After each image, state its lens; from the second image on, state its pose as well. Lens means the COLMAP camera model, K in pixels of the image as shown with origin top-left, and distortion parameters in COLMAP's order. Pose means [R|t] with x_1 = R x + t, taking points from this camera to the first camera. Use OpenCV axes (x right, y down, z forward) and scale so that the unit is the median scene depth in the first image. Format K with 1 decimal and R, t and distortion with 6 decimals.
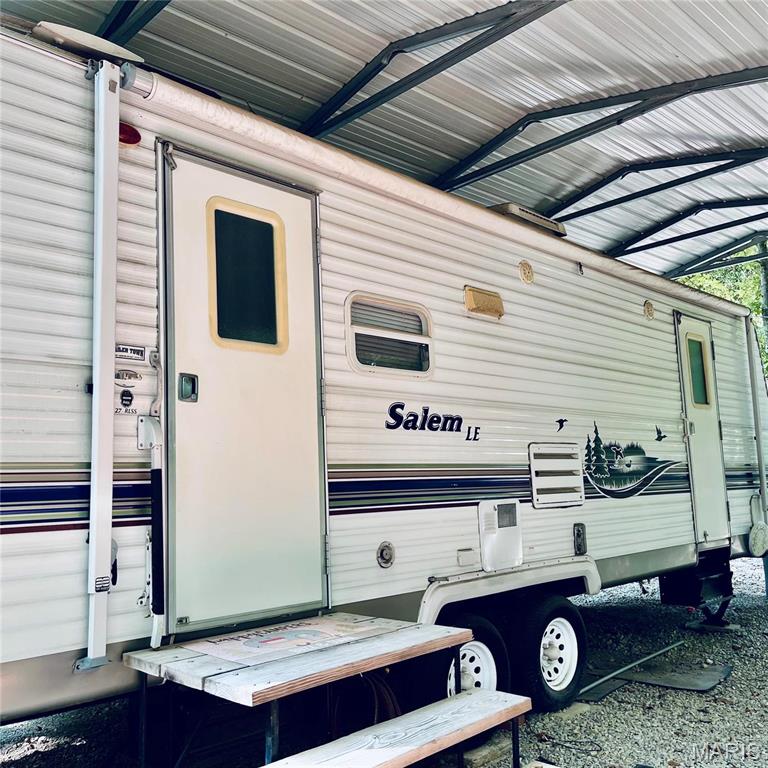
lens RADIAL K [[779.4, 0, 384.5], [0, 779.4, 383.5], [0, 0, 1]] dist [0.027732, 0.000000]
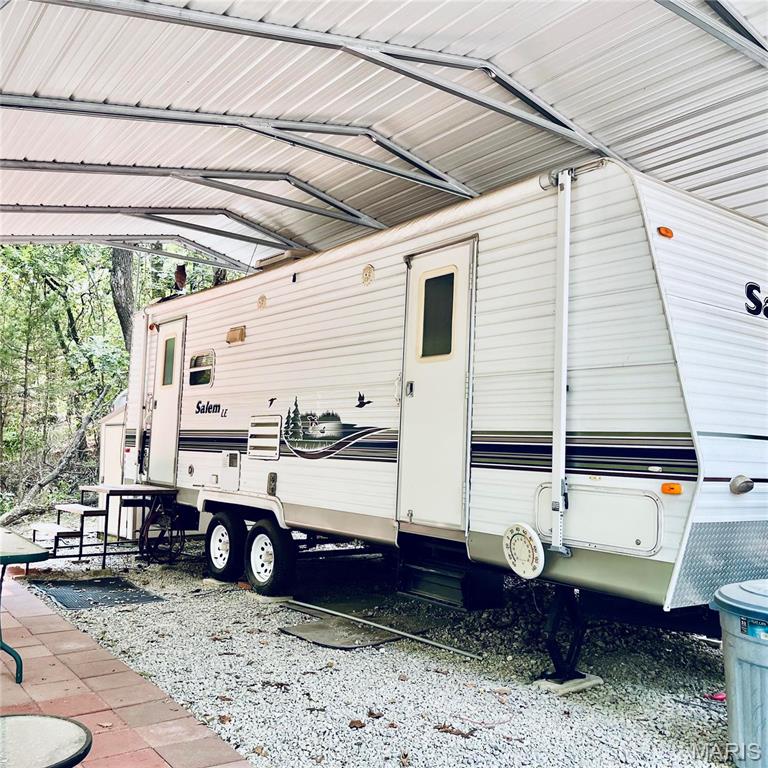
lens RADIAL K [[779.4, 0, 385.1], [0, 779.4, 384.8], [0, 0, 1]] dist [0.027732, 0.000000]
pose [[-0.145852, -0.057105, -0.987657, 1.474914], [0.098854, 0.992495, -0.071983, 0.132632], [0.984355, -0.108133, -0.139112, 1.298579]]
